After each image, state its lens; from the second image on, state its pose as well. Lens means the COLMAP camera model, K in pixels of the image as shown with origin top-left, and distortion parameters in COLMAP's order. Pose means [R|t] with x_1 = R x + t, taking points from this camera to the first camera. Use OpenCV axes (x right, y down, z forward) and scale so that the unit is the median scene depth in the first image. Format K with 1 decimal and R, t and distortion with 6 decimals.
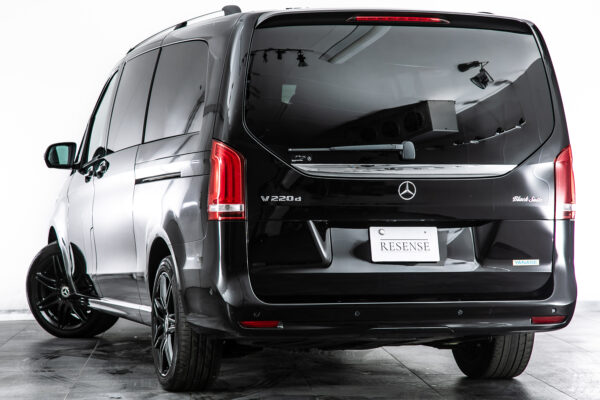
lens RADIAL K [[1846.3, 0, 300.0], [0, 1846.3, 200.0], [0, 0, 1]] dist [0.785536, -0.138404]
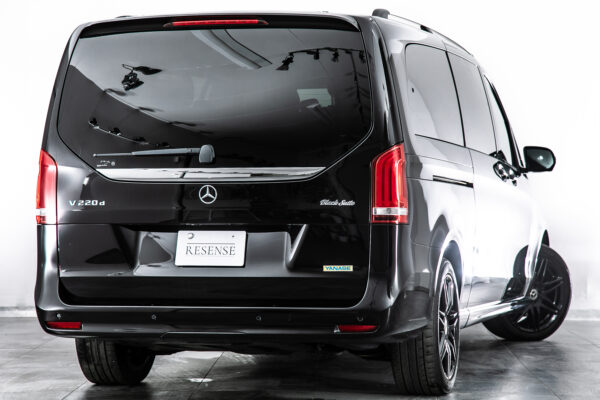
lens RADIAL K [[1846.3, 0, 300.0], [0, 1846.3, 200.0], [0, 0, 1]] dist [0.785536, -0.138404]
pose [[0.839067, -0.003051, -0.544019, 0.637291], [0.002719, 0.999995, -0.001415, -0.000548], [0.544021, -0.000292, 0.839072, 0.191495]]
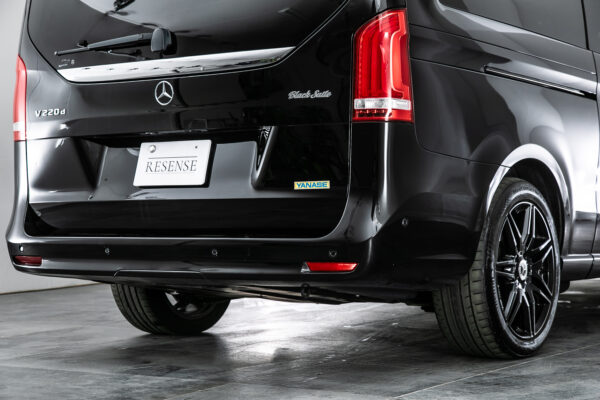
lens RADIAL K [[1213.5, 0, 300.0], [0, 1213.5, 200.0], [0, 0, 1]] dist [0.249645, 0.083863]
pose [[0.609596, -0.014018, -0.792588, 0.490274], [0.006269, 0.999898, -0.012864, 0.045922], [0.792688, 0.002873, 0.609621, 0.732652]]
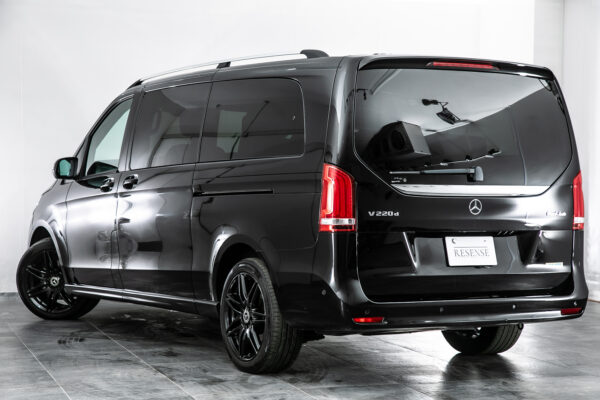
lens RADIAL K [[1356.4, 0, 300.0], [0, 1356.4, 200.0], [0, 0, 1]] dist [-0.009433, 8.060273]
pose [[0.972106, 0.004441, 0.234501, -0.260433], [-0.006168, 0.999959, 0.006633, -0.014675], [-0.234462, -0.007894, 0.972093, 0.163025]]
